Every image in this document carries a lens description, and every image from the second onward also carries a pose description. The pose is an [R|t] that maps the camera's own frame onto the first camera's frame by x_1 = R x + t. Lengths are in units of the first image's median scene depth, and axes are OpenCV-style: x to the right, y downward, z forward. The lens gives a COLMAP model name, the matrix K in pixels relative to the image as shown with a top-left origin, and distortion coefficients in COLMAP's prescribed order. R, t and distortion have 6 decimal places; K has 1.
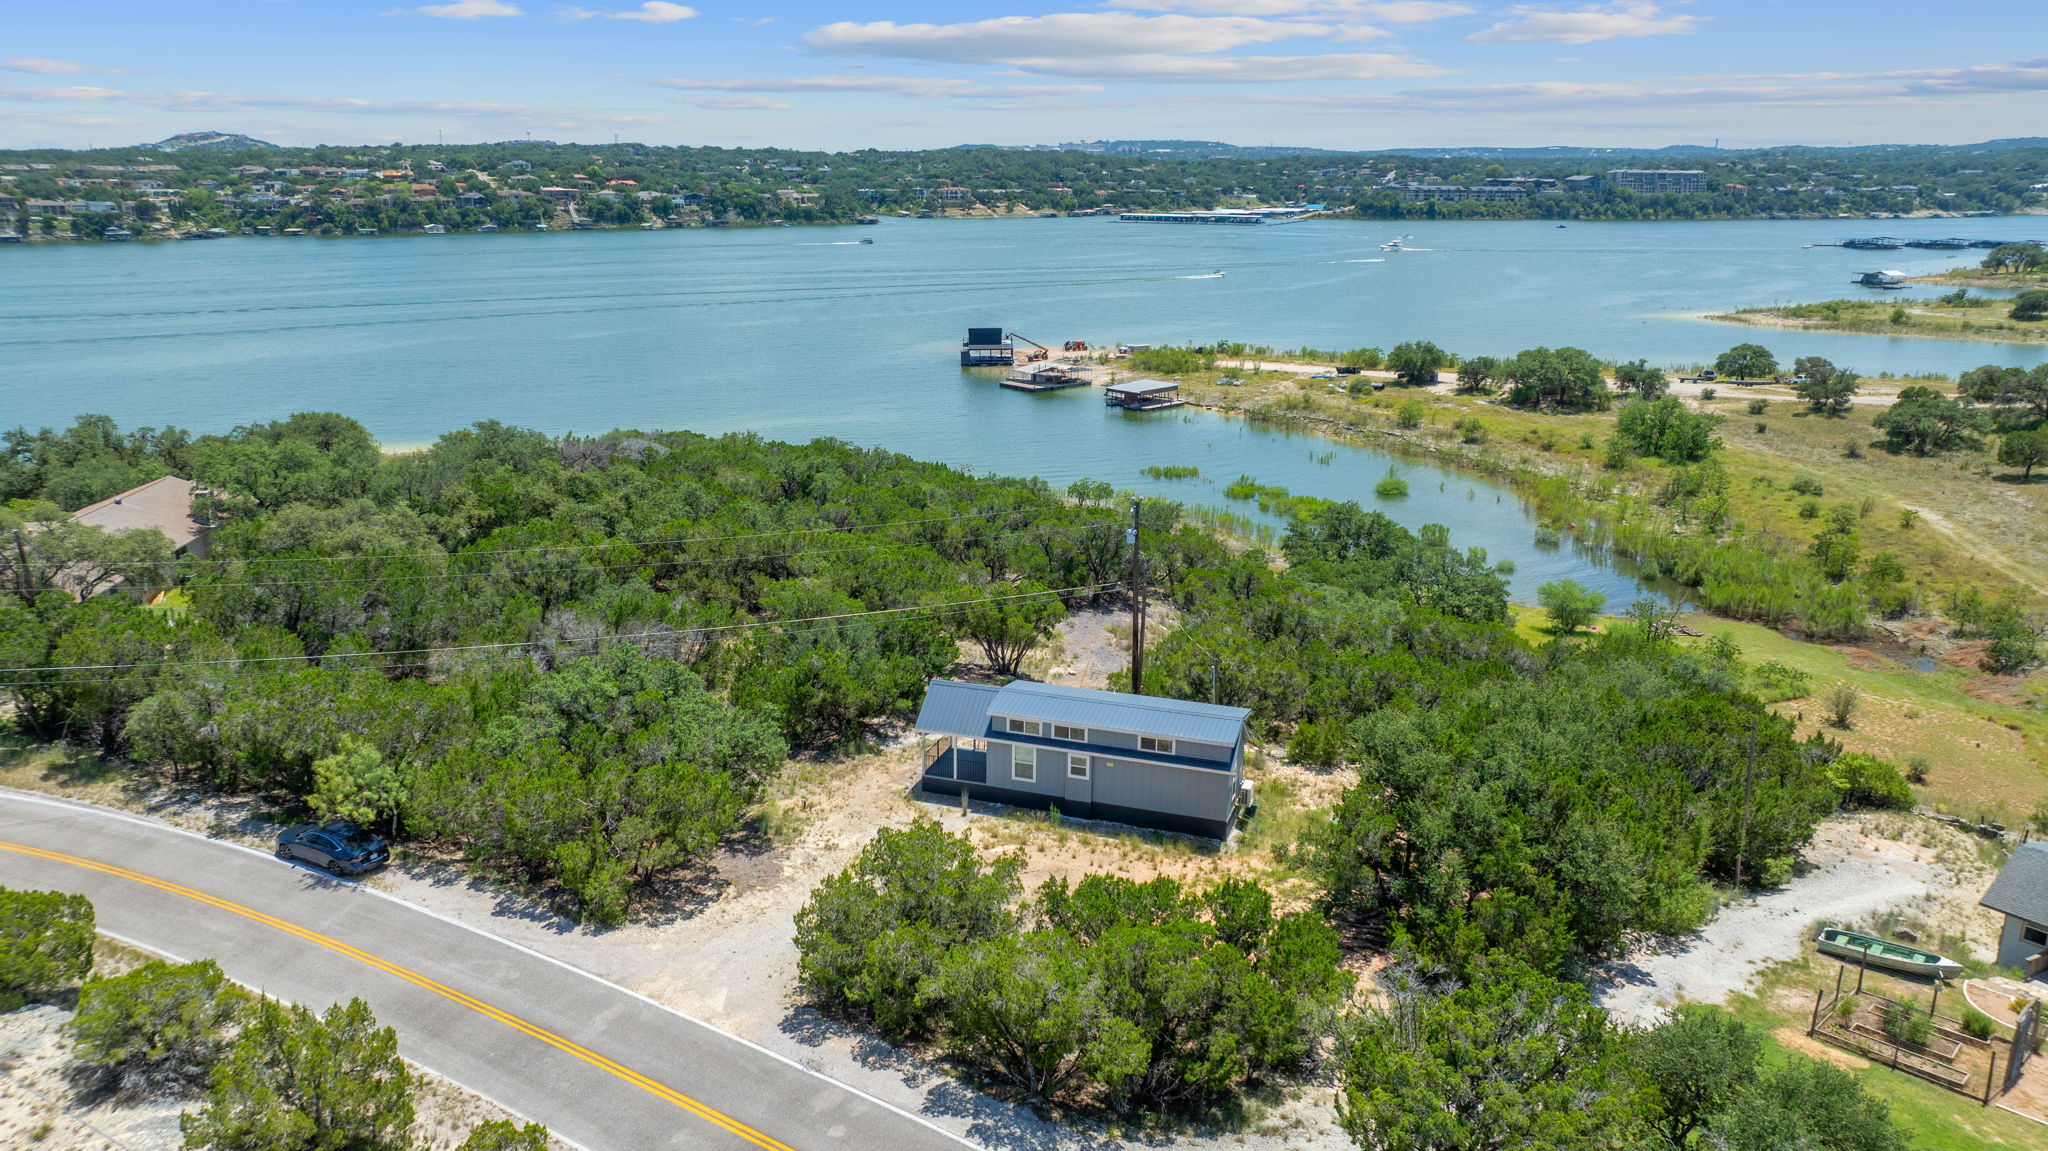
lens RADIAL K [[1433.7, 0, 1024.0], [0, 1433.7, 575.5], [0, 0, 1]] dist [-0.025140, 0.002489]
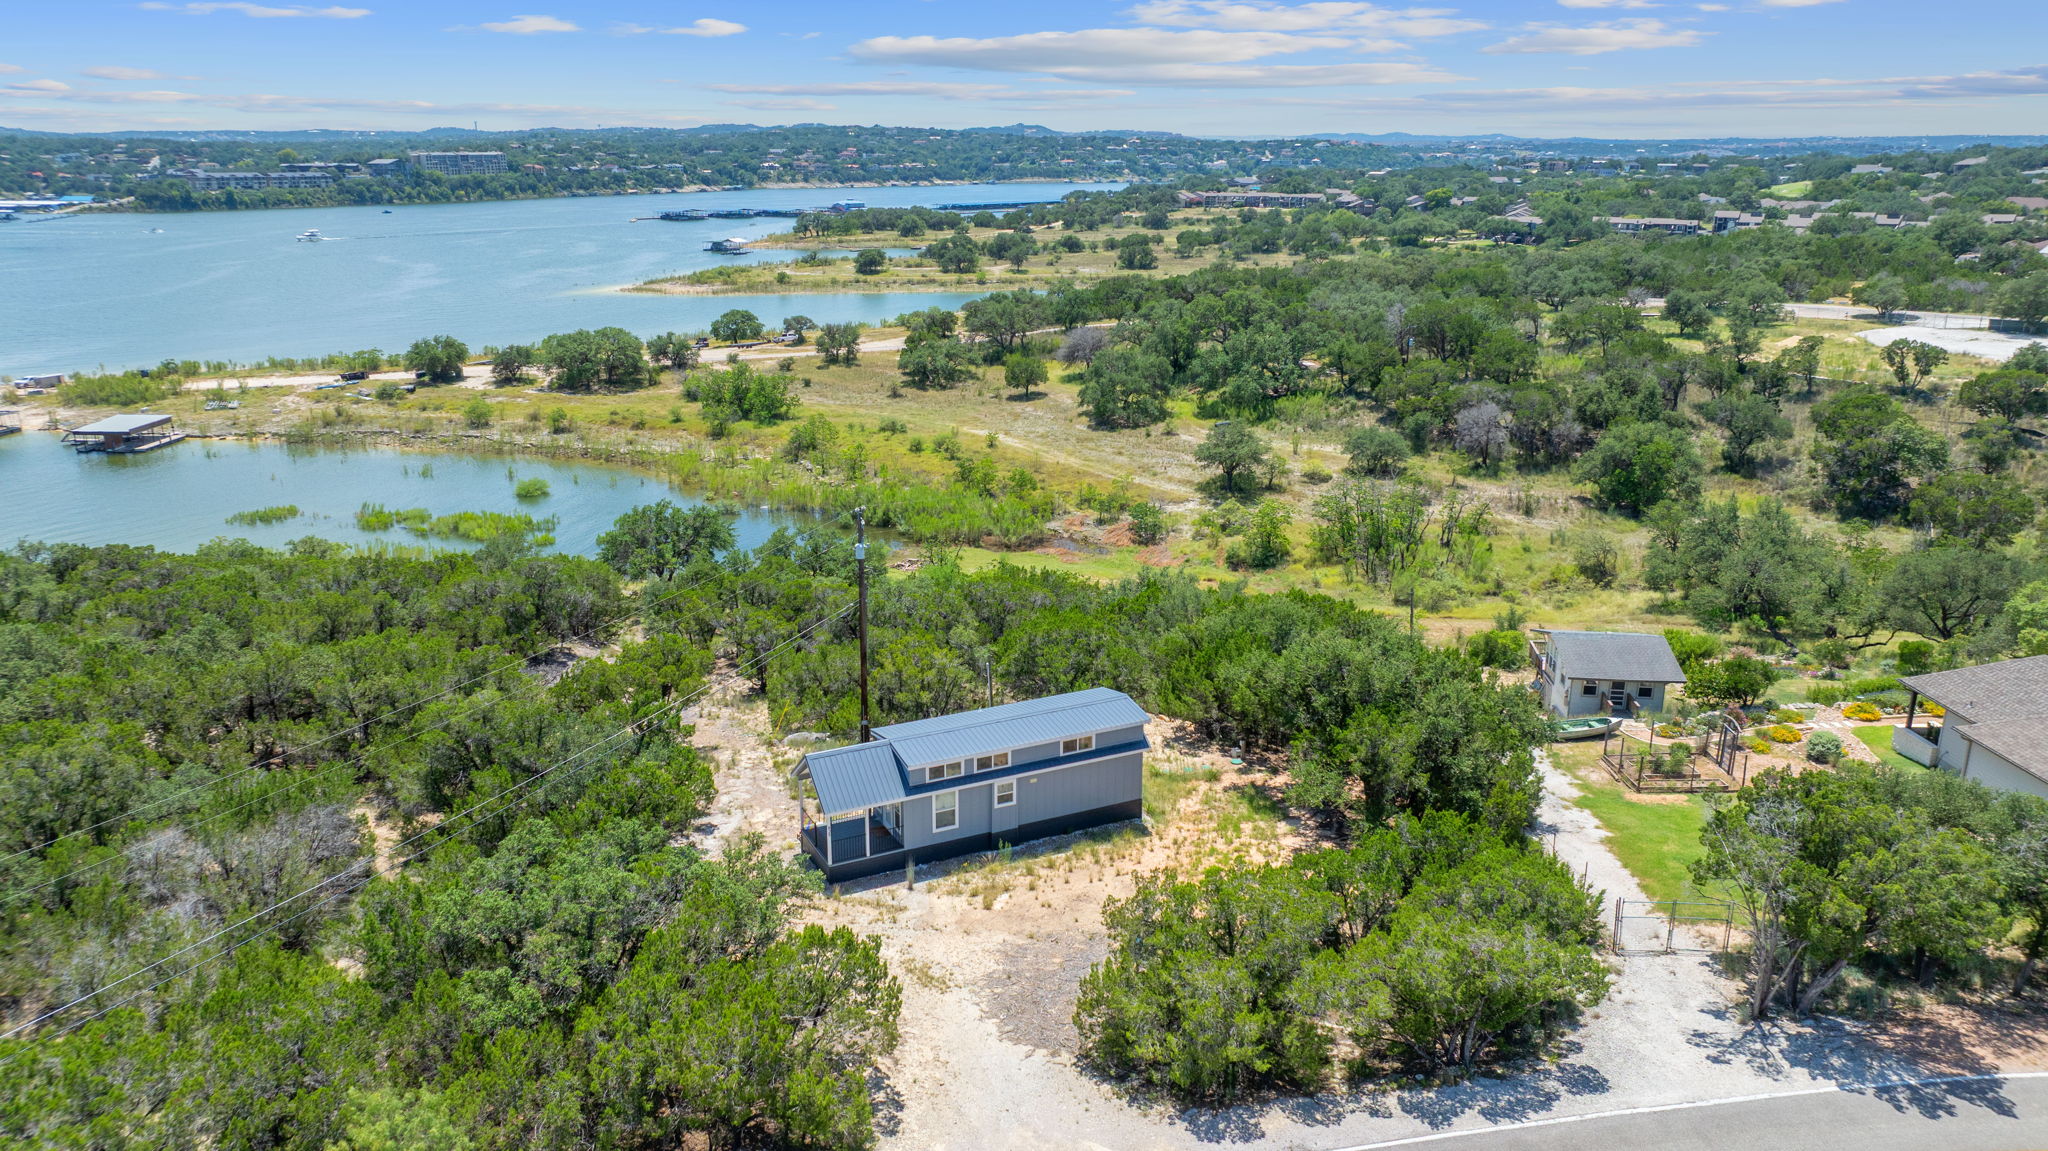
lens RADIAL K [[1433.7, 0, 1024.0], [0, 1433.7, 575.5], [0, 0, 1]] dist [-0.025140, 0.002489]
pose [[0.701397, -0.204818, 0.682709, -0.134386], [0.197111, 0.976208, 0.090364, -0.020829], [-0.684974, 0.071188, 0.725081, 0.073686]]
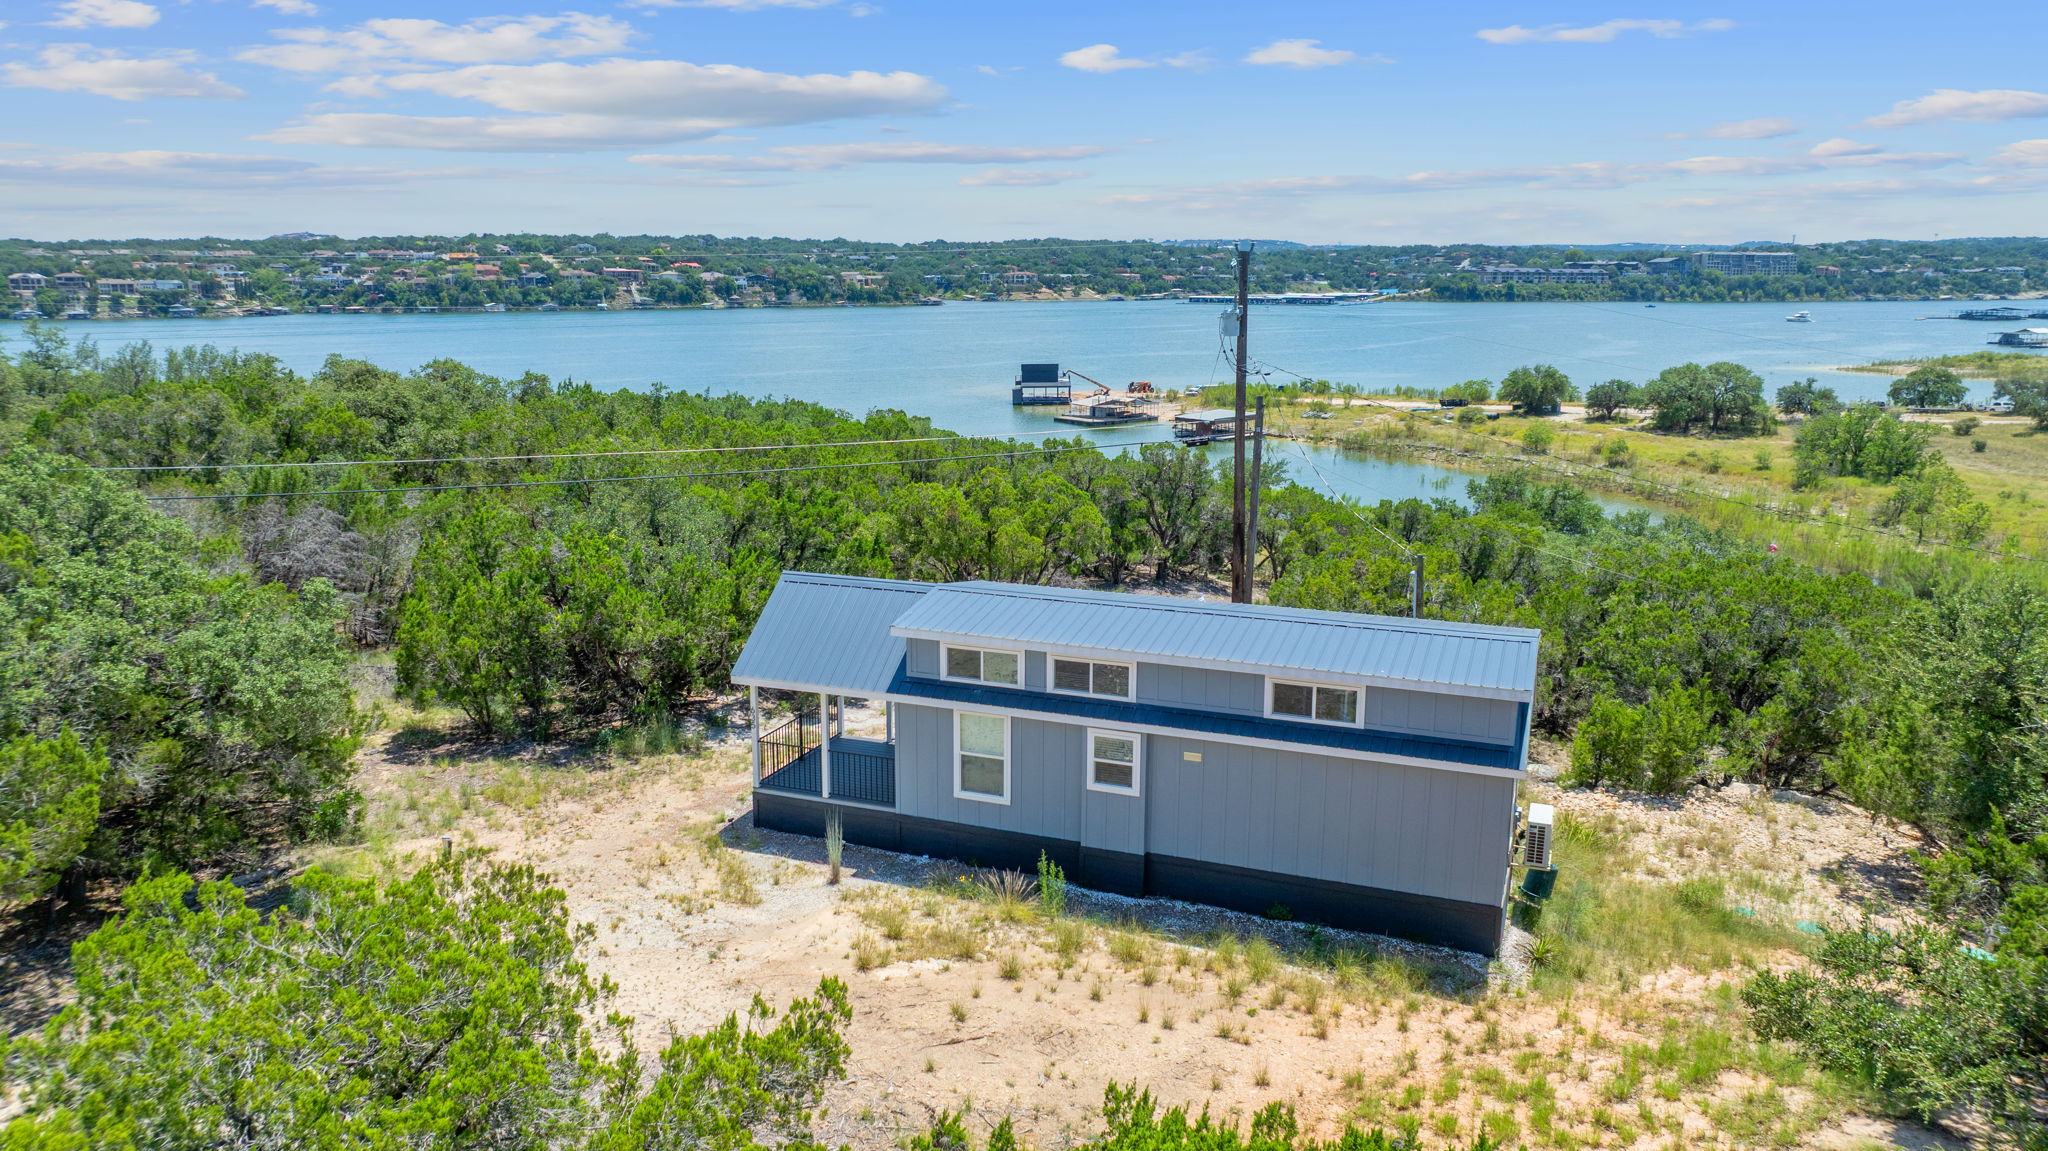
lens RADIAL K [[1433.7, 0, 1024.0], [0, 1433.7, 575.5], [0, 0, 1]] dist [-0.025140, 0.002489]
pose [[0.998873, 0.005579, -0.047143, 0.007606], [-0.008771, 0.997663, -0.067765, 0.026072], [0.046654, 0.068102, 0.996587, 0.143242]]
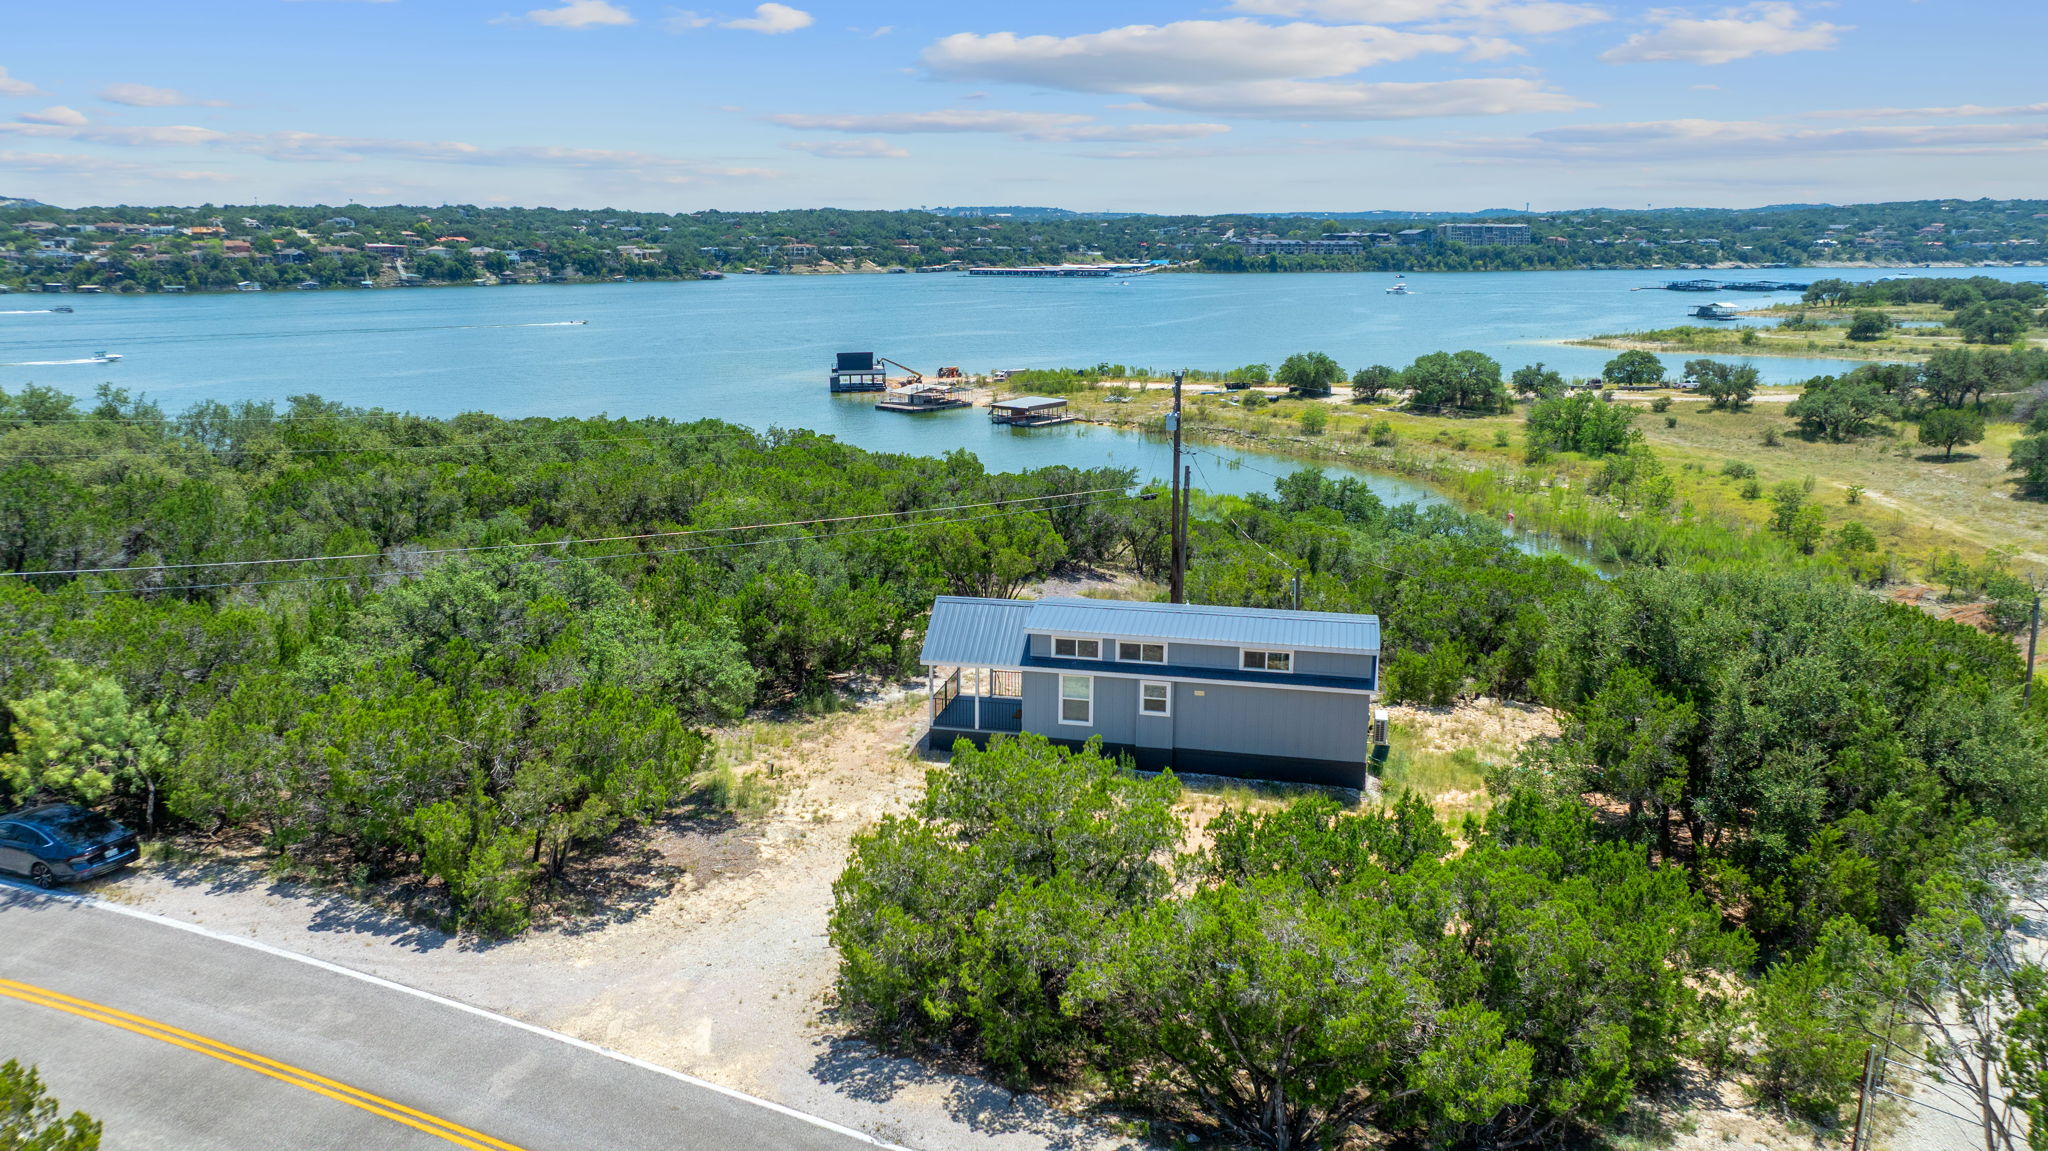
lens RADIAL K [[1433.7, 0, 1024.0], [0, 1433.7, 575.5], [0, 0, 1]] dist [-0.025140, 0.002489]
pose [[0.994102, -0.028996, 0.104506, -0.024418], [0.033655, 0.998504, -0.043097, 0.024070], [-0.103100, 0.046360, 0.993590, 0.068437]]
